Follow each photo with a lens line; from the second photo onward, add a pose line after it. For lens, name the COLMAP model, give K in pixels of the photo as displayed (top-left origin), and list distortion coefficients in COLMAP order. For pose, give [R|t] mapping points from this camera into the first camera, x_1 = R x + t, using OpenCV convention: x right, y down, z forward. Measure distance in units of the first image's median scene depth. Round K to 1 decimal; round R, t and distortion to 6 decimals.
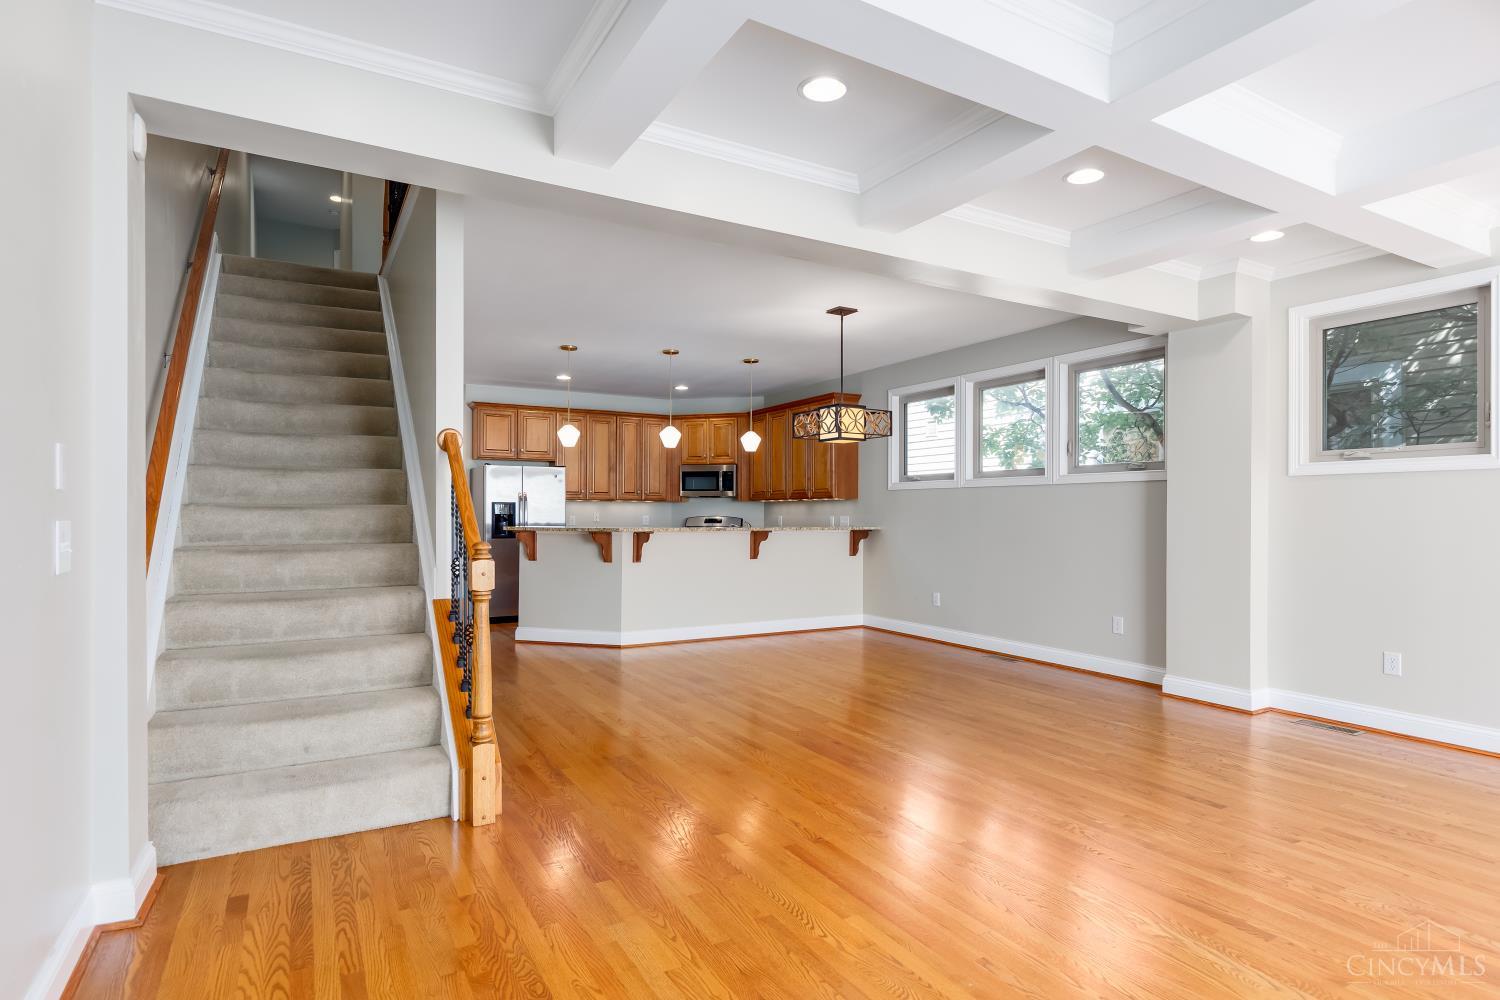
lens RADIAL K [[801.0, 0, 755.3], [0, 801.0, 512.7], [0, 0, 1]] dist [0.000416, -0.000002]
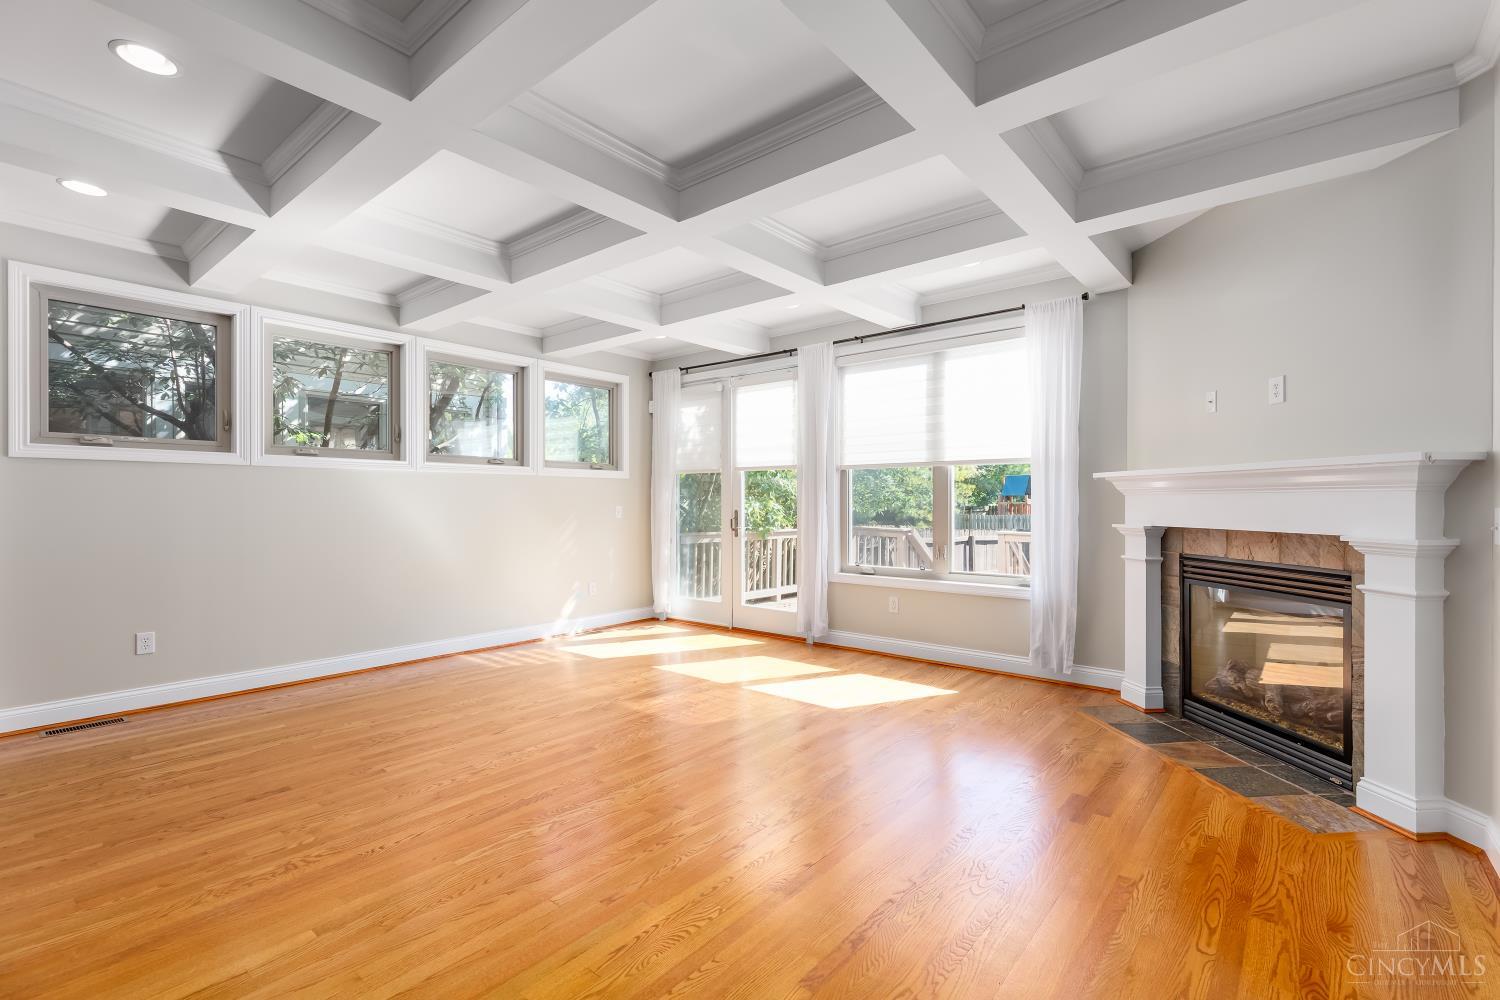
lens RADIAL K [[673.2, 0, 768.8], [0, 673.2, 501.4], [0, 0, 1]] dist [0.004313, 0.000382]
pose [[-0.366106, 0.000928, 0.930573, -0.254084], [-0.001919, 0.999997, -0.001752, 0.001602], [-0.930571, -0.002427, -0.366103, 0.430125]]
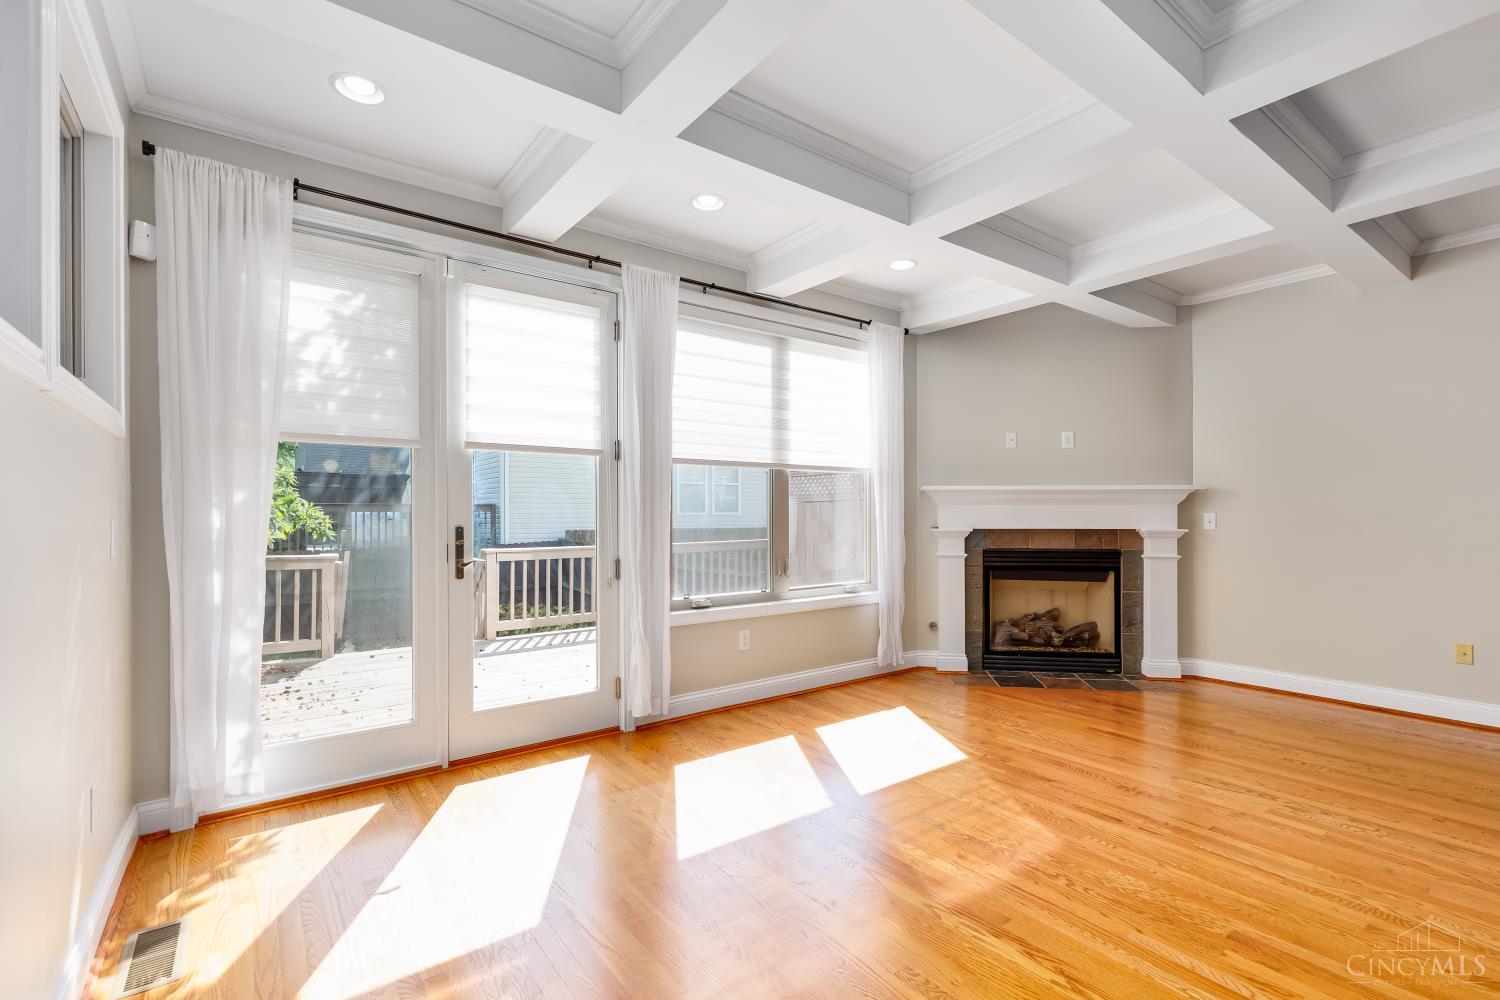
lens RADIAL K [[679.2, 0, 762.5], [0, 679.2, 507.6], [0, 0, 1]] dist [0.004876, 0.000324]
pose [[-0.991129, 0.000082, -0.132907, 0.613113], [0.001208, 0.999964, -0.008394, 0.003568], [0.132901, -0.008480, -0.991093, 0.663693]]
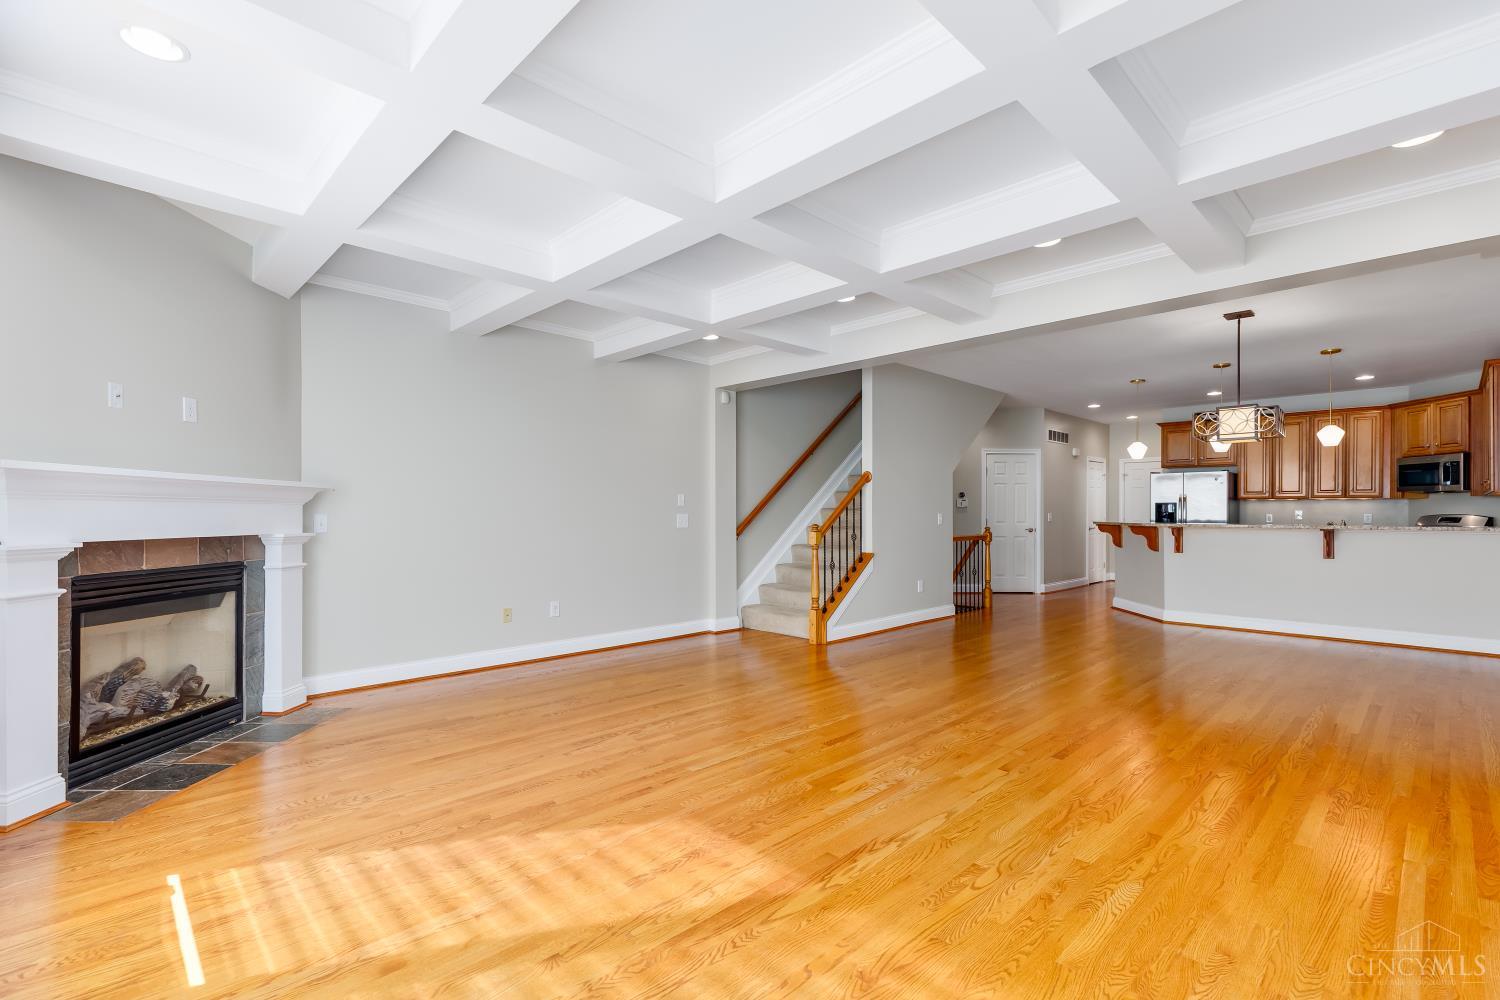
lens RADIAL K [[679.2, 0, 762.5], [0, 679.2, 507.6], [0, 0, 1]] dist [0.004876, 0.000324]
pose [[0.260185, -0.008957, -0.965517, 0.835260], [0.002076, 0.999960, -0.008717, 0.003609], [0.965557, 0.000263, 0.260193, 0.185362]]
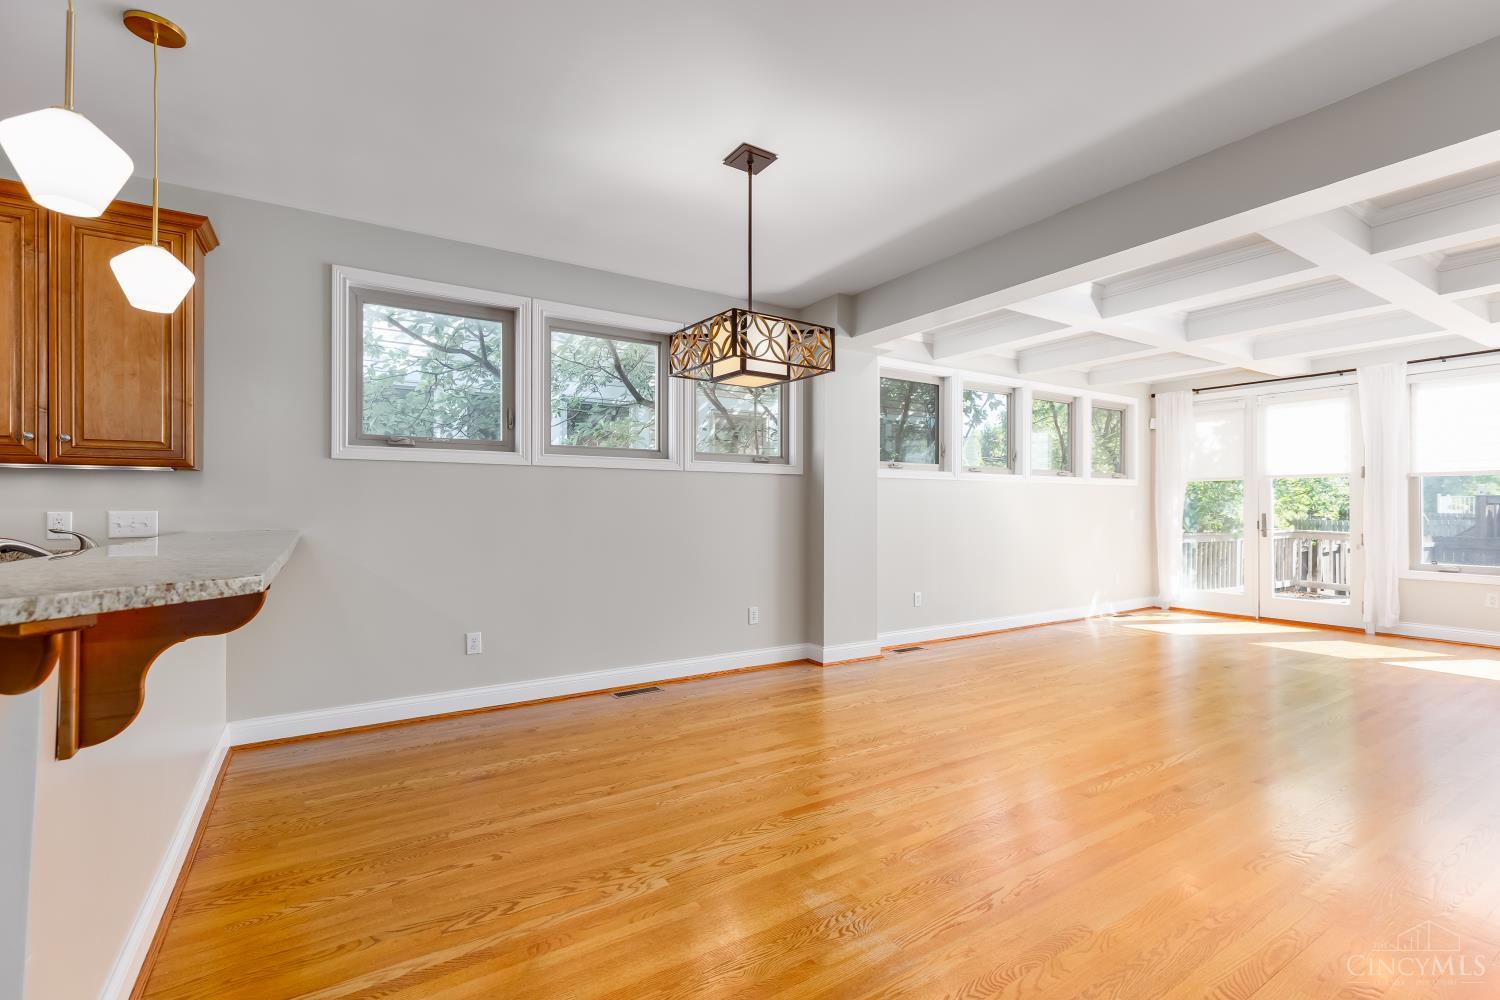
lens RADIAL K [[679.2, 0, 762.5], [0, 679.2, 507.6], [0, 0, 1]] dist [0.004876, 0.000324]
pose [[-0.064169, -0.001820, 0.997937, -0.407835], [-0.003483, 0.999993, 0.001600, 0.004508], [-0.997933, -0.003373, -0.064175, 1.080726]]
